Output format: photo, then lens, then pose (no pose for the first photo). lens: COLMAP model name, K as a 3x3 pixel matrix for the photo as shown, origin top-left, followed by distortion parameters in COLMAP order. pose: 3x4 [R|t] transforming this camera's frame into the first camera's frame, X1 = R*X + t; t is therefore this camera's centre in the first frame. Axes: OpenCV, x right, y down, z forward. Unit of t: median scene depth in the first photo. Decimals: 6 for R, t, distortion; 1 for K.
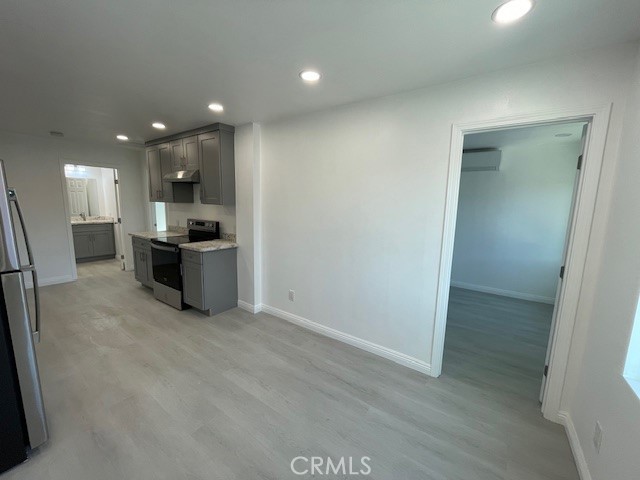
lens RADIAL K [[256.9, 0, 320.0], [0, 256.9, 240.0], [0, 0, 1]] dist [0.000579, -0.000062]
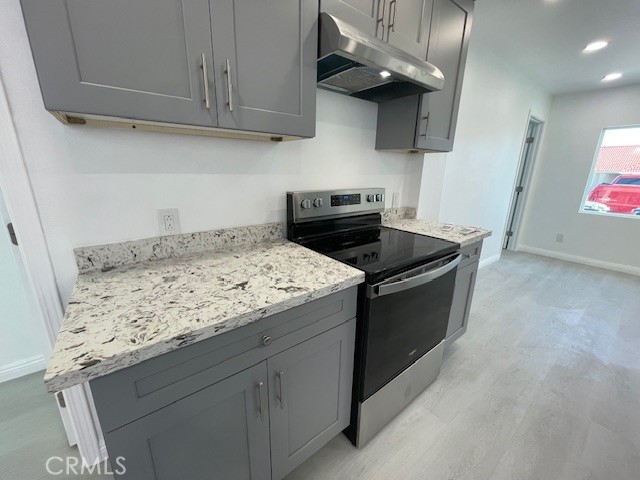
lens RADIAL K [[257.6, 0, 320.0], [0, 257.6, 240.0], [0, 0, 1]] dist [-0.002069, -0.000708]
pose [[0.303050, -0.274067, 0.912714, -0.800105], [0.127858, 0.960787, 0.246049, -0.099310], [-0.944358, 0.042132, 0.326209, 0.844429]]
